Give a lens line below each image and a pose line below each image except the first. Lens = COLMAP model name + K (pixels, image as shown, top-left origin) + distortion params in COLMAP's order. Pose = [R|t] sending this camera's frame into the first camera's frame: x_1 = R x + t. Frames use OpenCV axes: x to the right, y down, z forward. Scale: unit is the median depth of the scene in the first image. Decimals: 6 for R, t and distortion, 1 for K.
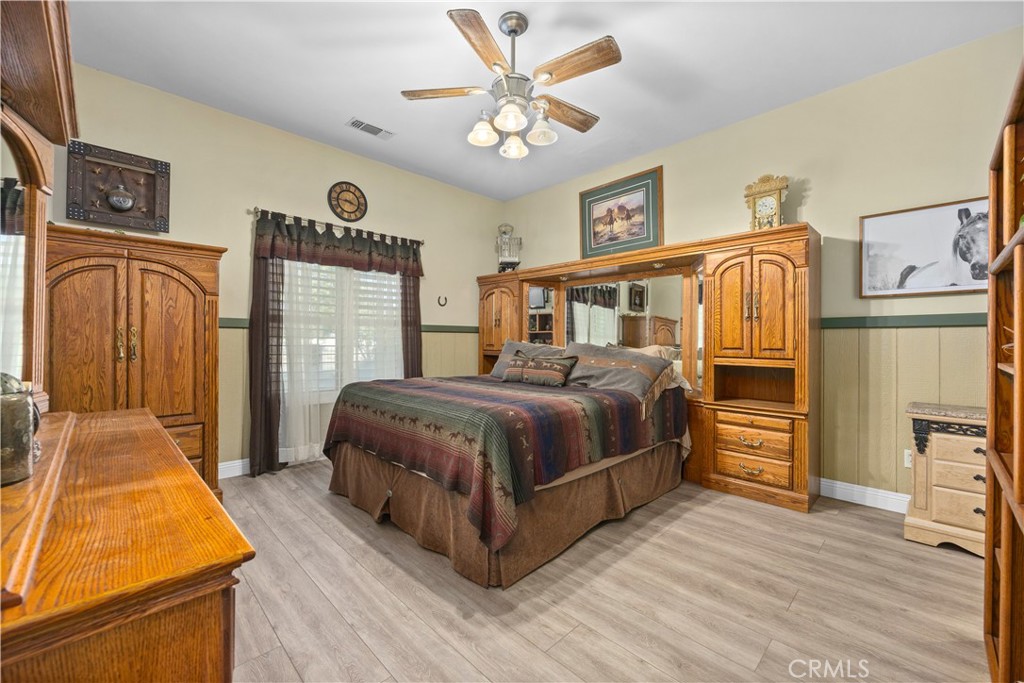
lens RADIAL K [[409.3, 0, 511.2], [0, 409.3, 343.6], [0, 0, 1]] dist [-0.000557, -0.000030]
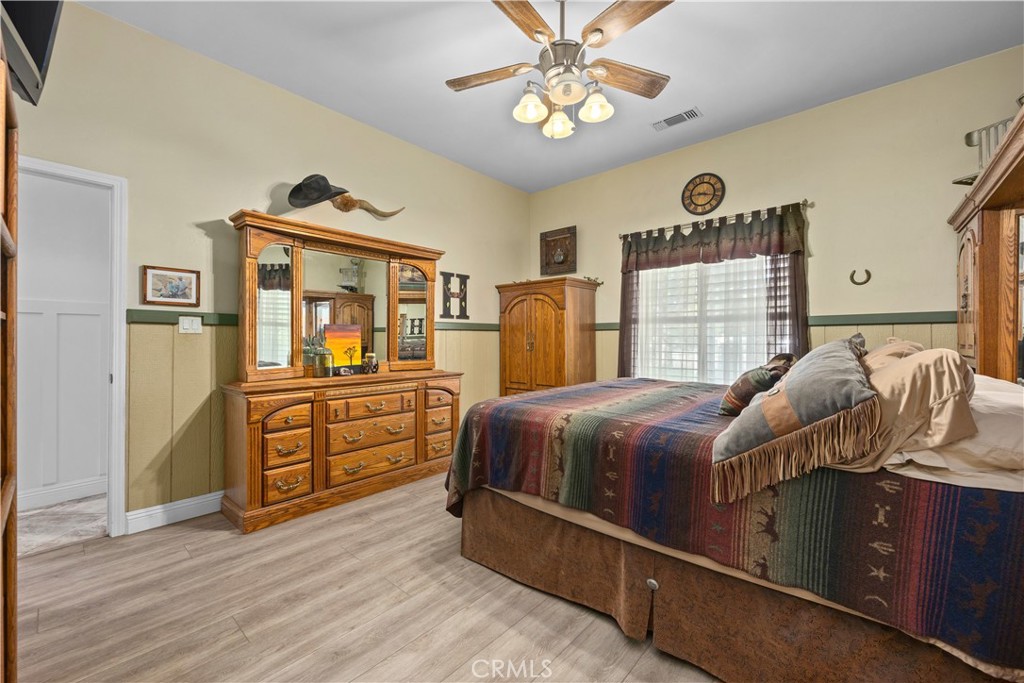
lens RADIAL K [[409.3, 0, 510.5], [0, 409.3, 339.9], [0, 0, 1]] dist [-0.000557, -0.000030]
pose [[0.067254, -0.003103, -0.997731, 0.592954], [-0.004263, 0.999985, -0.003398, 0.000021], [0.997727, 0.004482, 0.067240, 0.550320]]
